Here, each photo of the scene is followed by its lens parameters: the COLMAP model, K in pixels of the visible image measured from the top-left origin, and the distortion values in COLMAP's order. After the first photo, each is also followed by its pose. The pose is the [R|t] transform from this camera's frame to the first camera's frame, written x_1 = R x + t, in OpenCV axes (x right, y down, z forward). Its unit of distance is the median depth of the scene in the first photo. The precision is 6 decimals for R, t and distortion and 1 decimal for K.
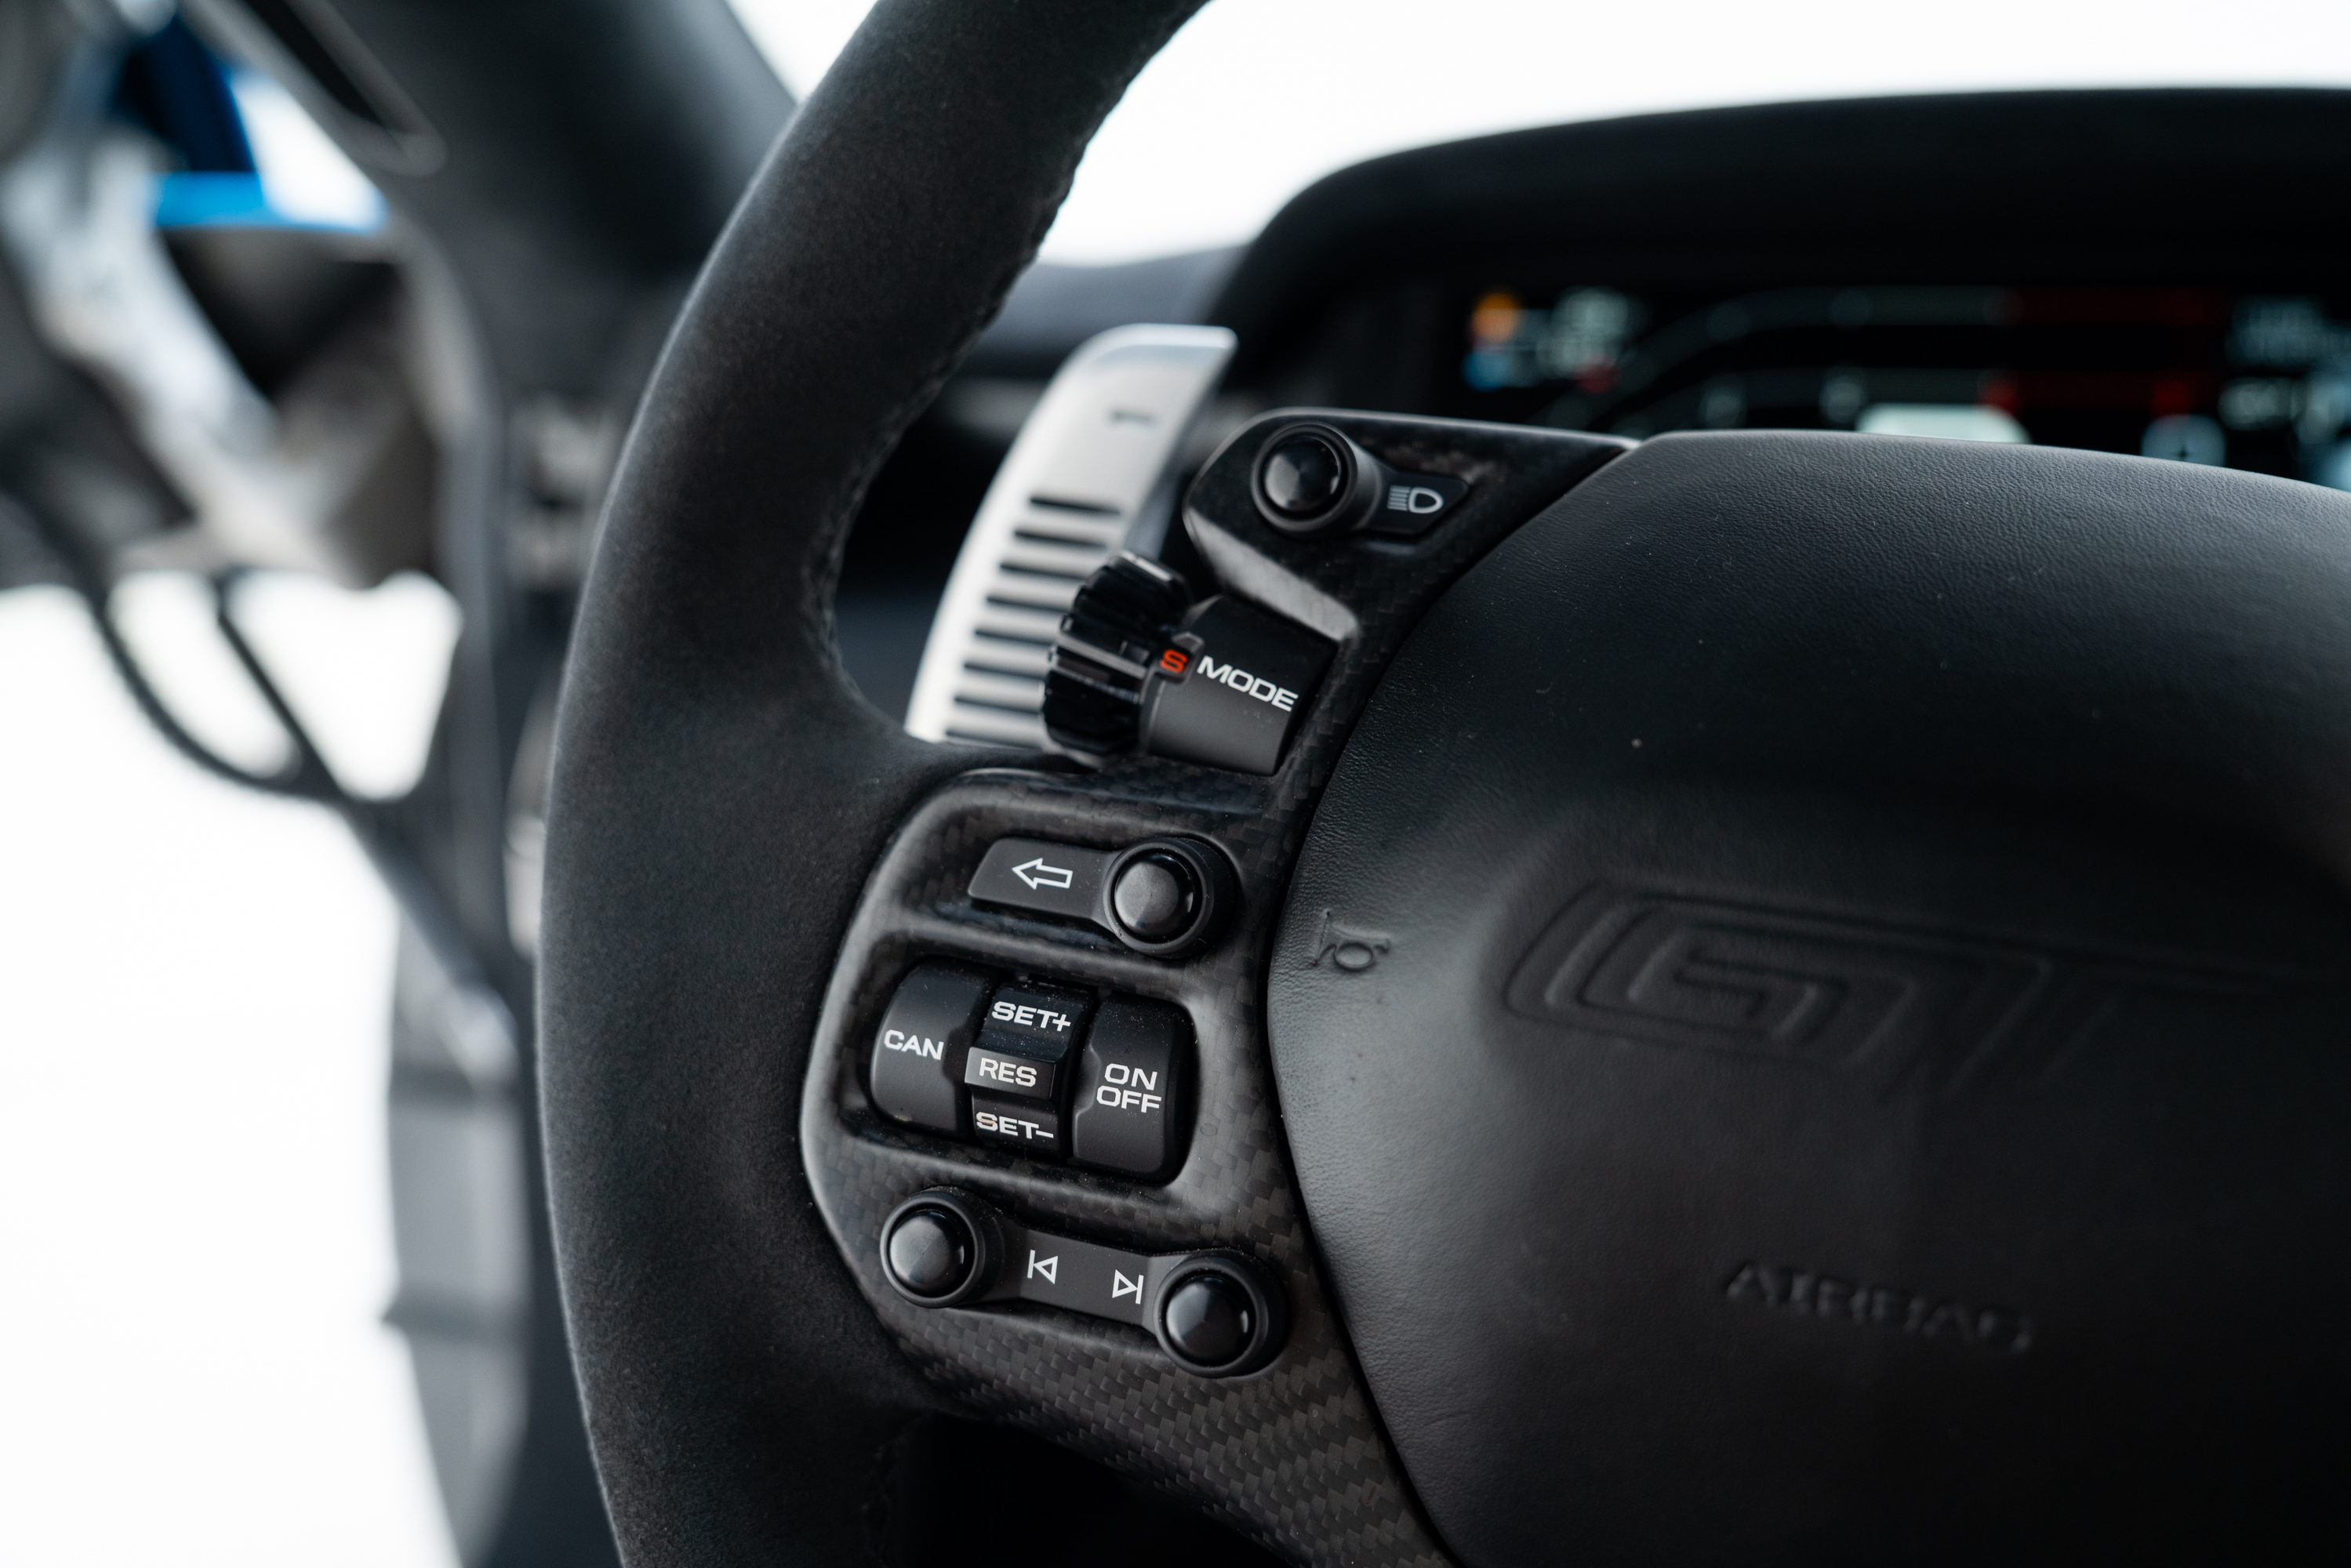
lens RADIAL K [[2150.2, 0, 1125.9], [0, 2150.2, 779.5], [0, 0, 1]] dist [0.011141, 0.007232]
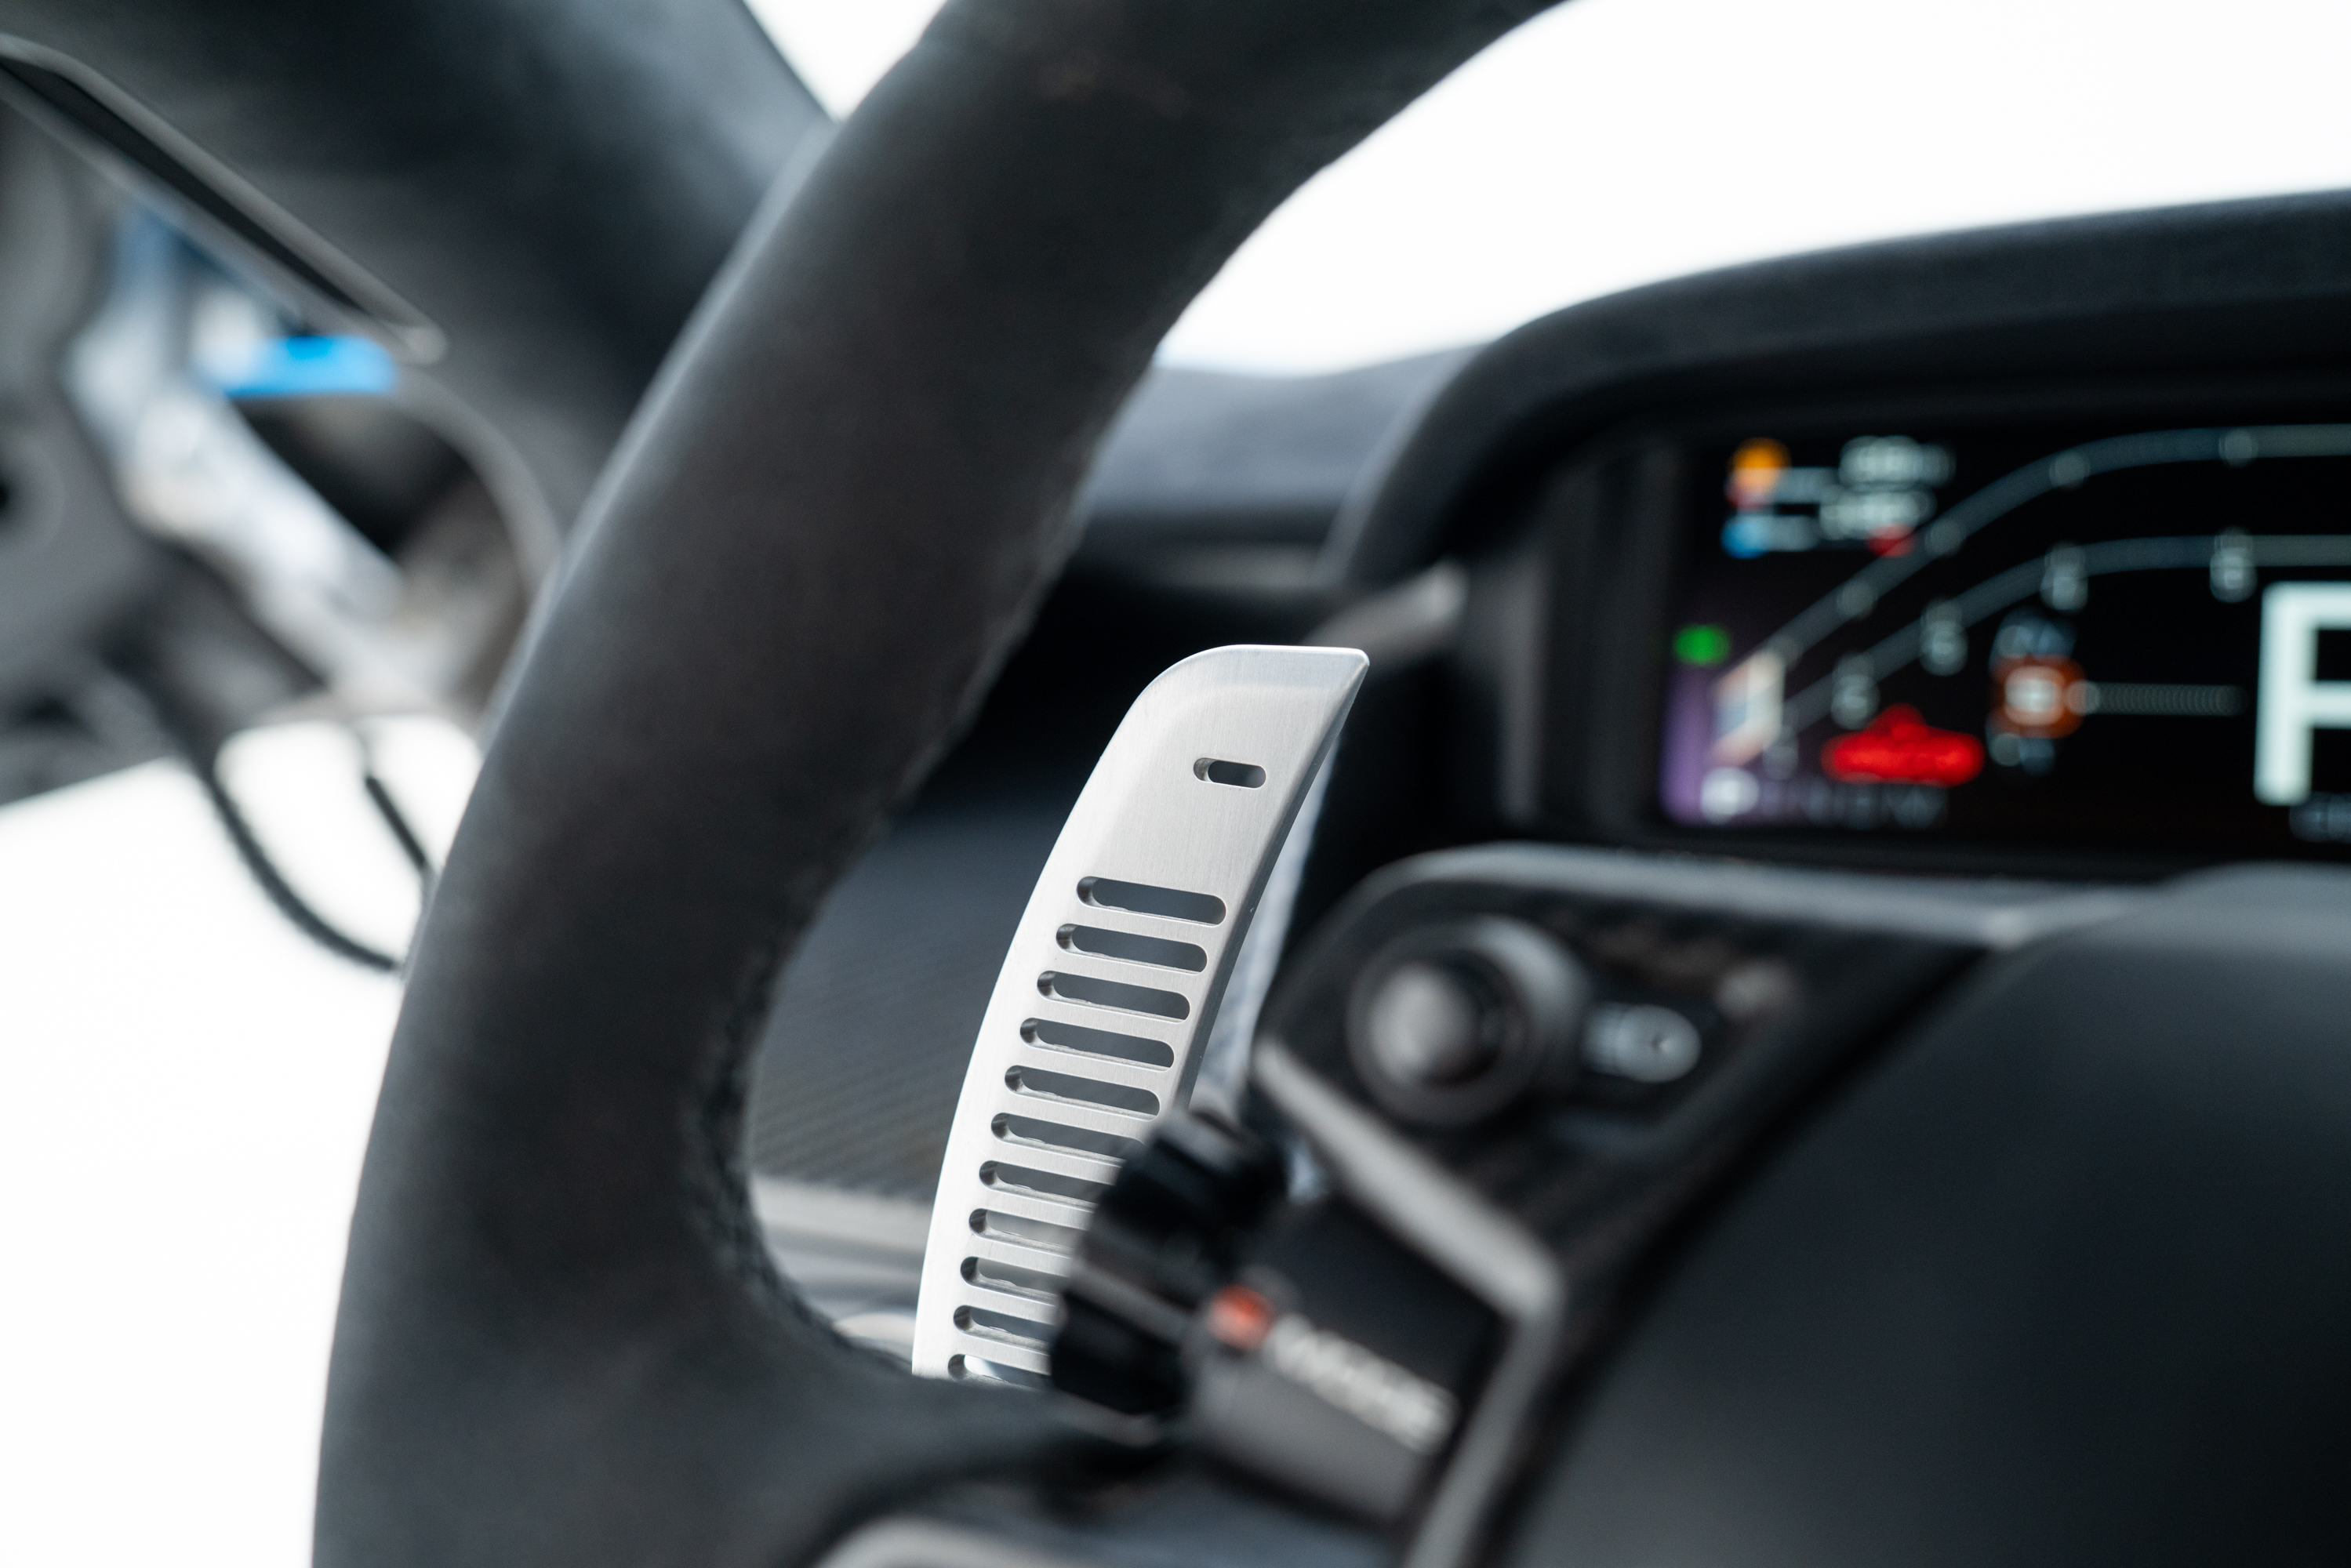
lens RADIAL K [[2150.2, 0, 1125.9], [0, 2150.2, 779.5], [0, 0, 1]] dist [0.011141, 0.007232]
pose [[0.992711, -0.030328, -0.116640, 0.036371], [0.029053, 0.999498, -0.012614, -0.113436], [0.116964, 0.009133, 0.993094, 0.224027]]
